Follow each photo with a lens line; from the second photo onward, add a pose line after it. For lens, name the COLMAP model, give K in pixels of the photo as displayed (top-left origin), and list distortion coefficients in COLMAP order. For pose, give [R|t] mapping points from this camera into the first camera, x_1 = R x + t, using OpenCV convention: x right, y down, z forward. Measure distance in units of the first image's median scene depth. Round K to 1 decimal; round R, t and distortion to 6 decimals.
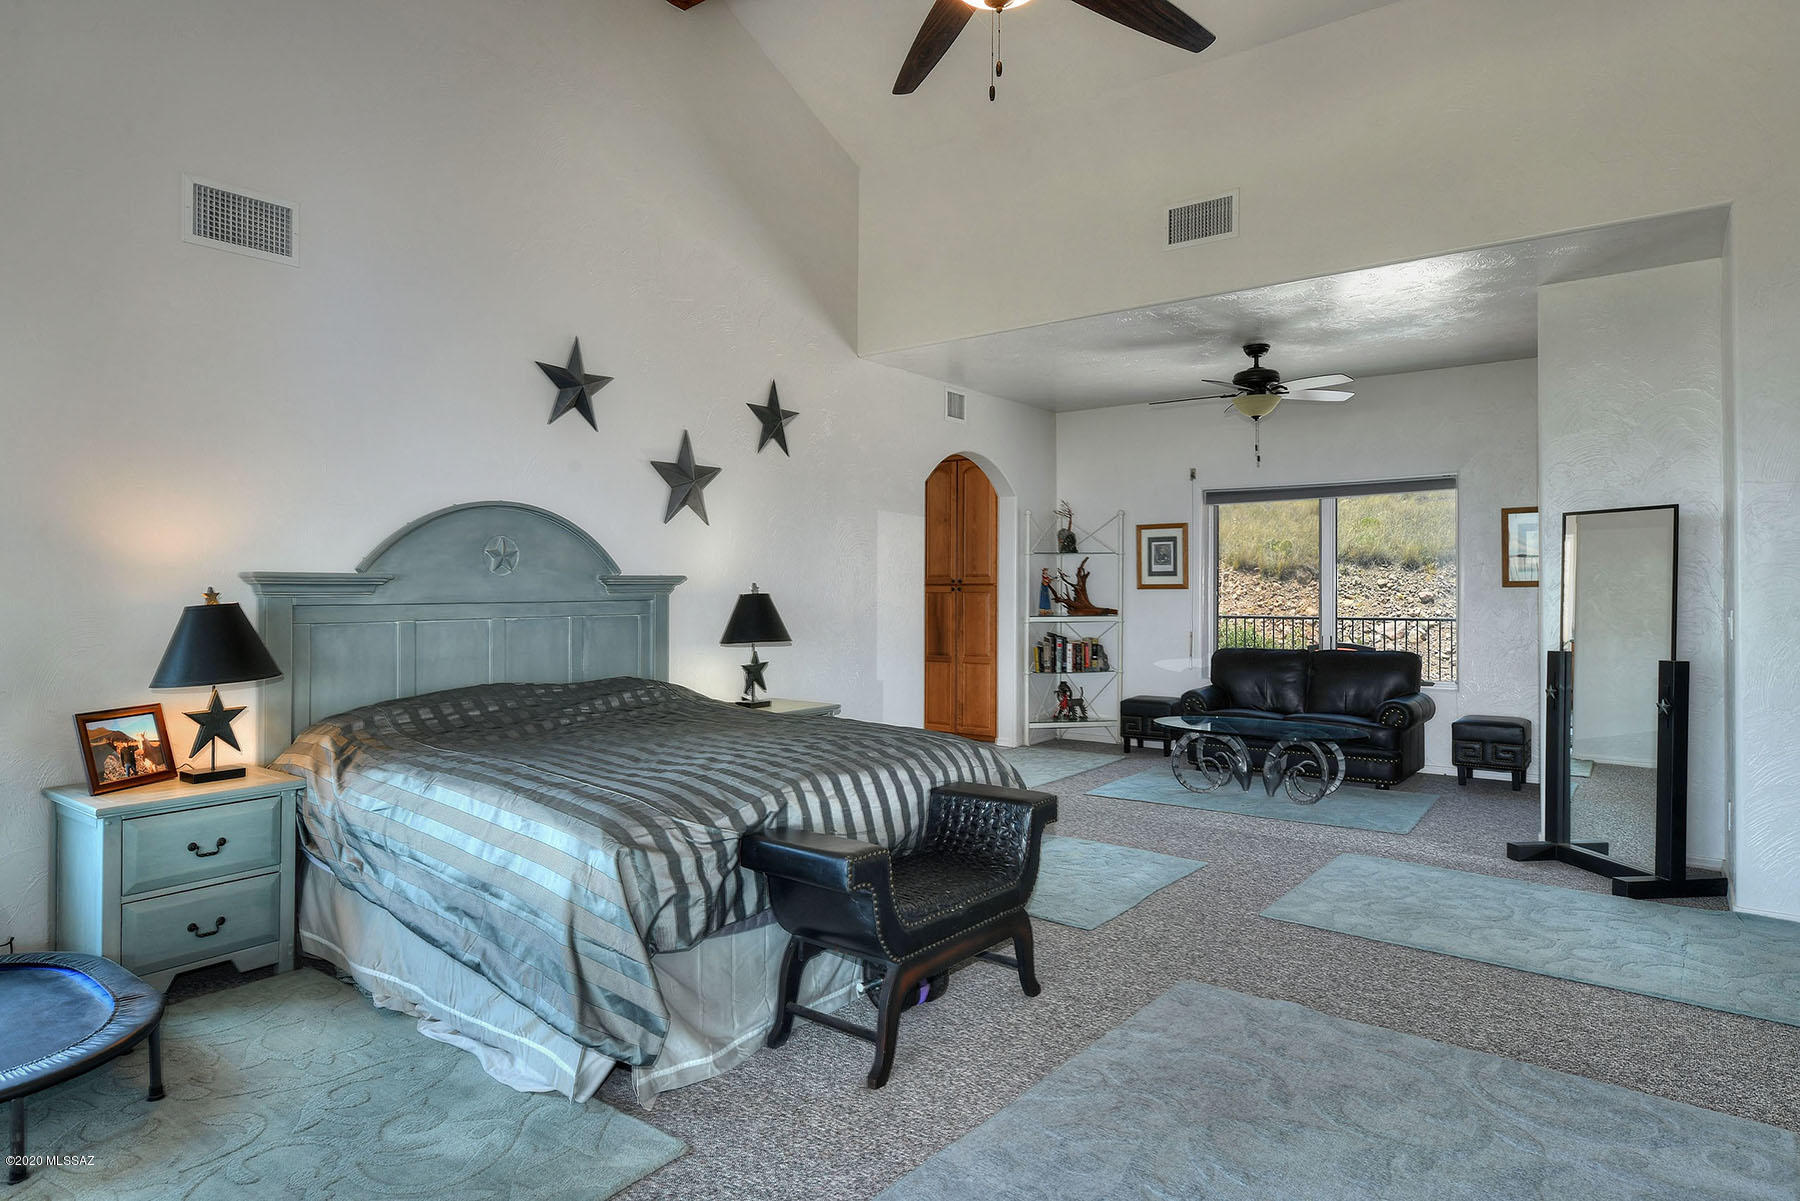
lens RADIAL K [[1041.6, 0, 900.4], [0, 1041.6, 593.6], [0, 0, 1]] dist [-0.006817, -0.000535]
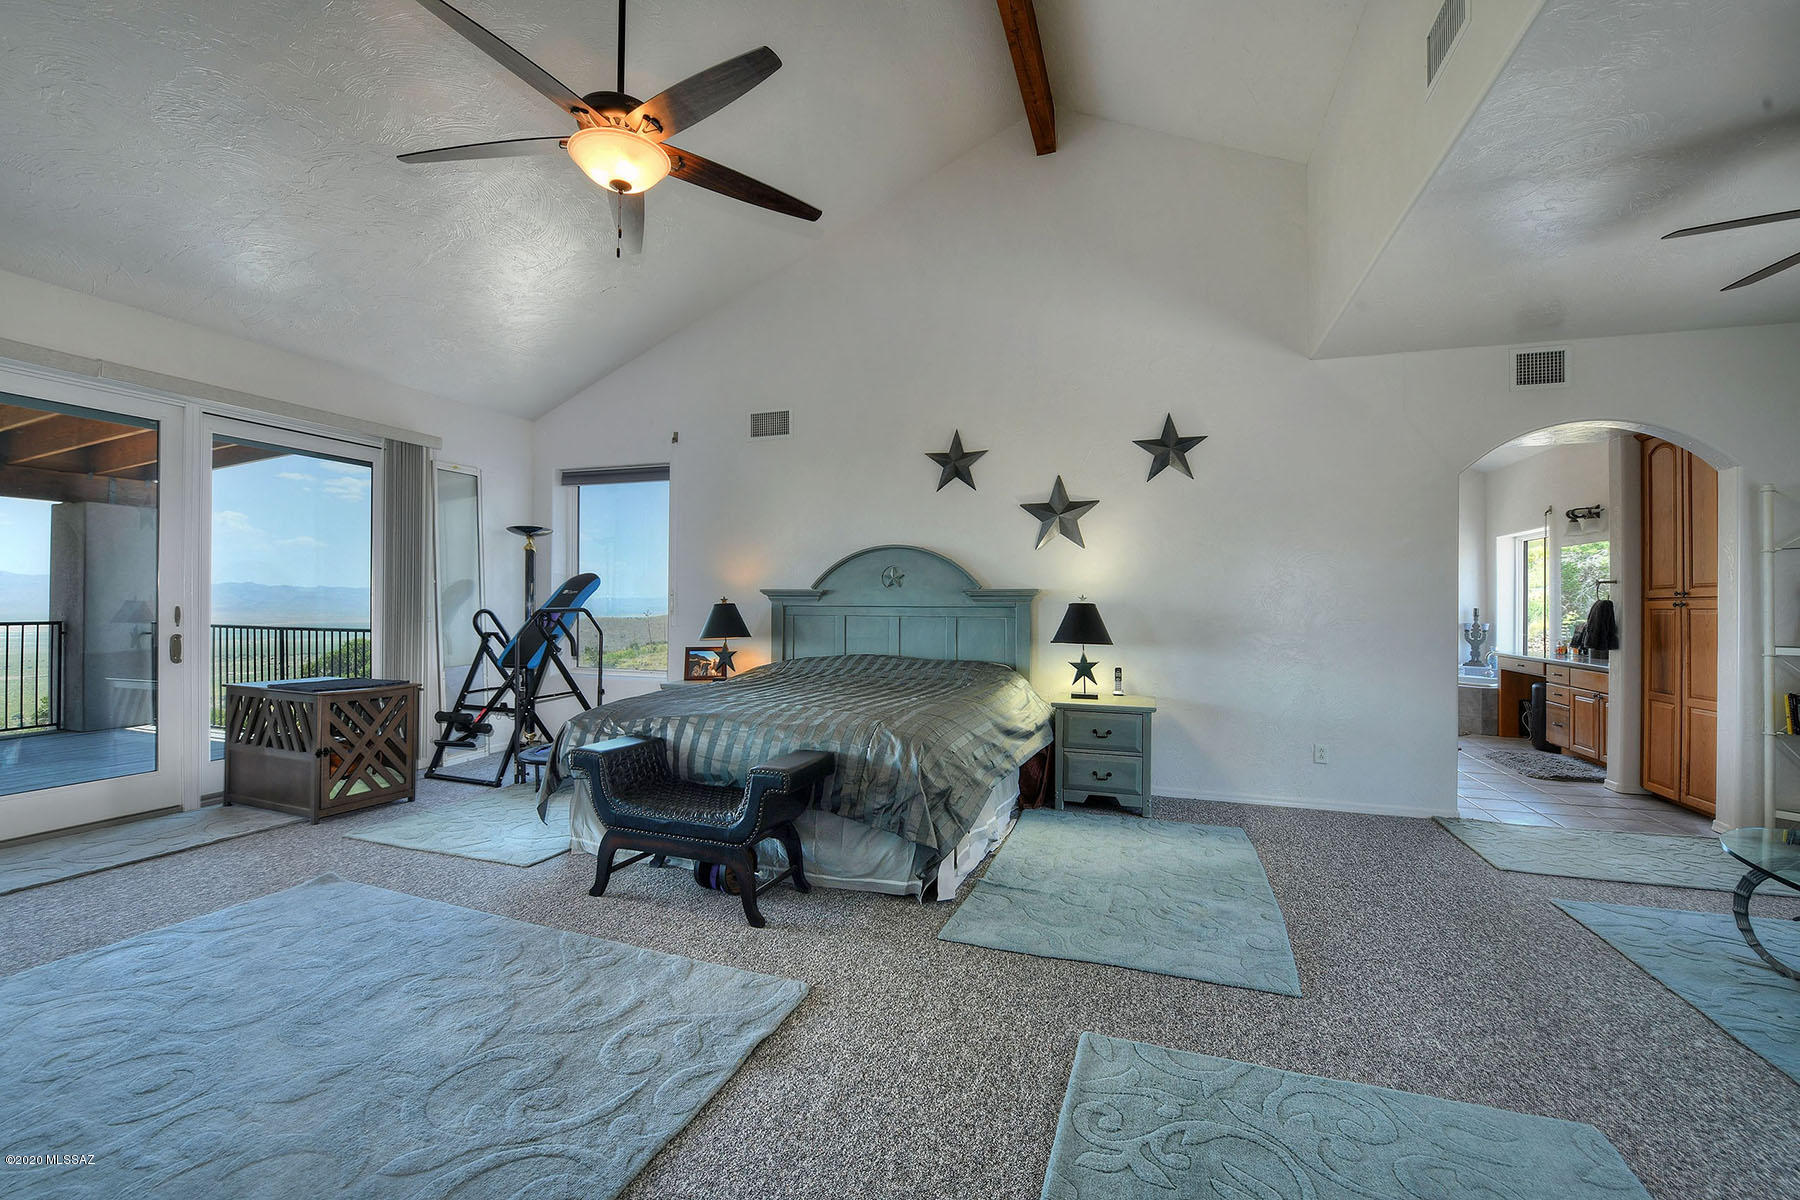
lens RADIAL K [[727.7, 0, 901.5], [0, 727.7, 596.5], [0, 0, 1]] dist [0.000596, 0.000044]
pose [[0.325474, 0.007869, -0.945518, 0.657740], [-0.007795, 0.999954, 0.005638, -0.012274], [0.945519, 0.005535, 0.325521, 0.591470]]
